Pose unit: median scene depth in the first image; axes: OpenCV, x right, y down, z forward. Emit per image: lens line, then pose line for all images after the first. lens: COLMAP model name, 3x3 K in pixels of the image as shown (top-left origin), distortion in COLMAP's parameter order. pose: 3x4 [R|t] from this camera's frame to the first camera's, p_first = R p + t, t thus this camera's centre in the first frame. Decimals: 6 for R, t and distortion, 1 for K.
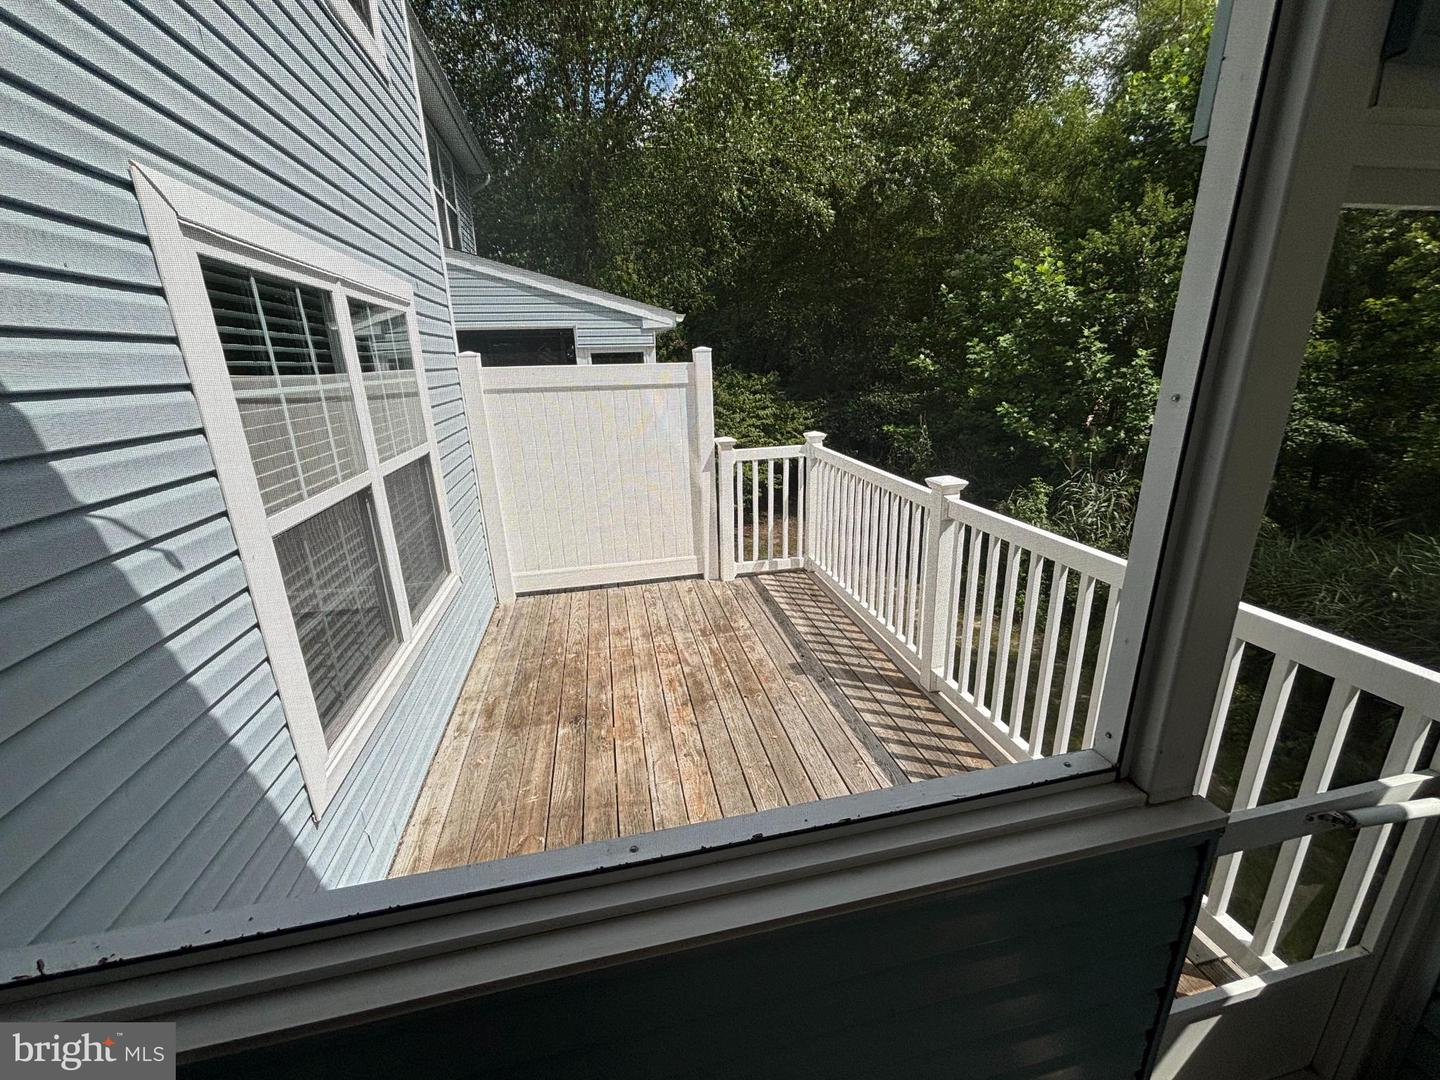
lens RADIAL K [[583.0, 0, 722.7], [0, 583.0, 540.3], [0, 0, 1]] dist [-0.000537, -0.000168]
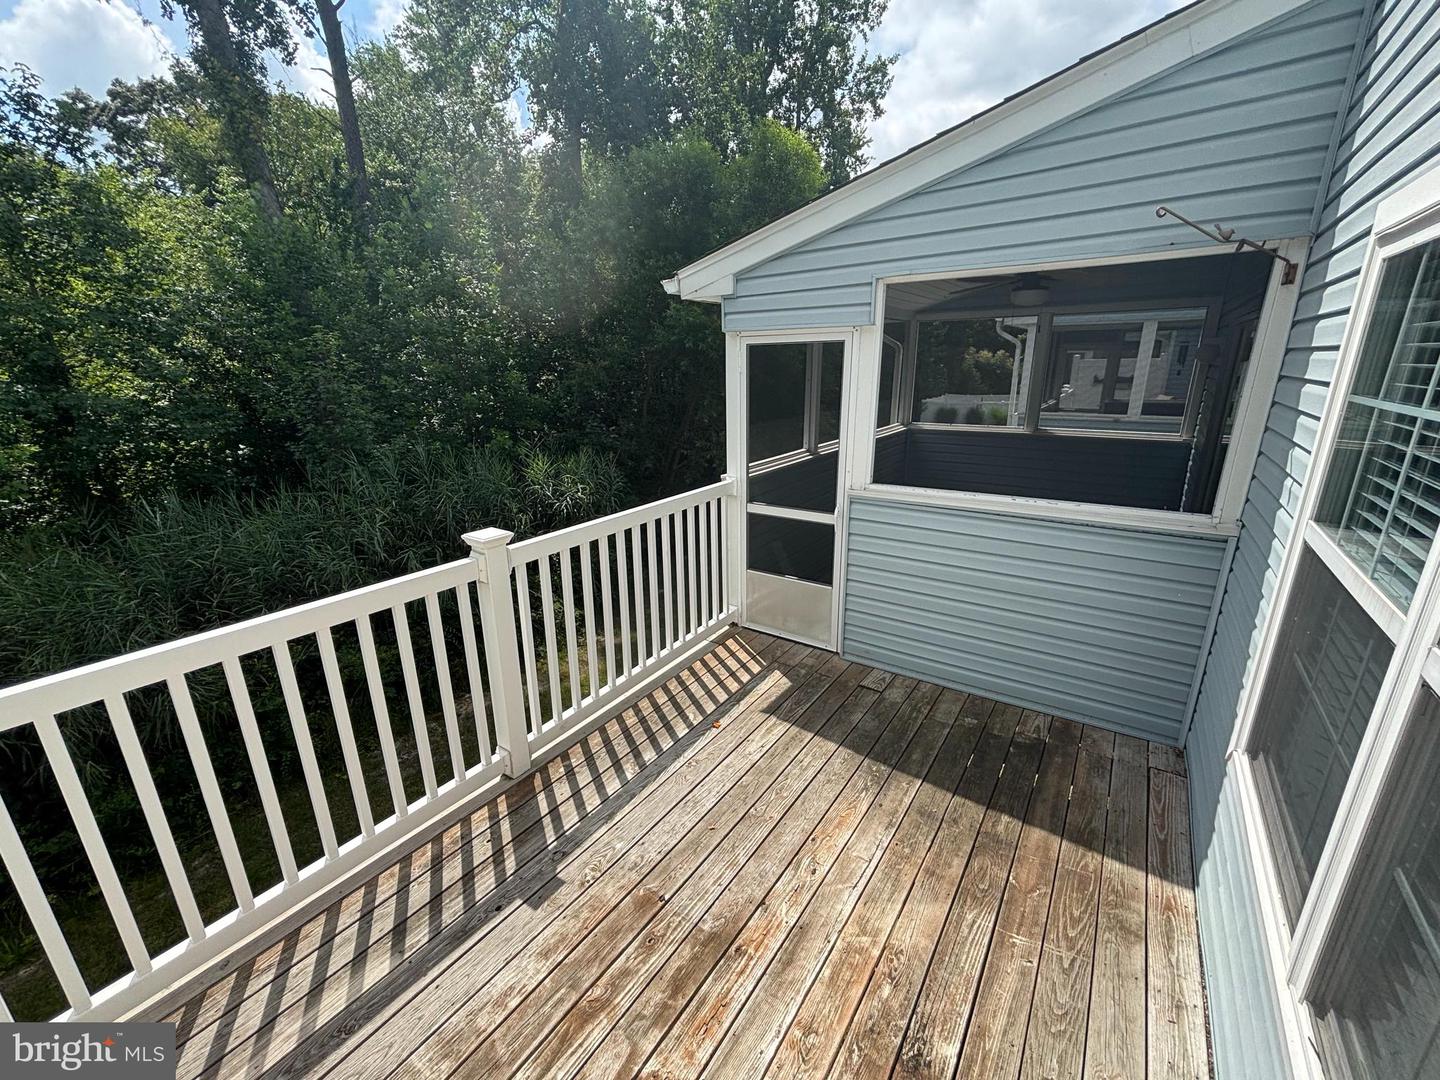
lens RADIAL K [[583.0, 0, 716.7], [0, 583.0, 540.4], [0, 0, 1]] dist [-0.000537, -0.000168]
pose [[-0.681695, -0.170977, 0.711378, -0.395573], [0.250149, 0.859248, 0.446228, -0.349530], [-0.687545, 0.482142, -0.542975, 1.112620]]
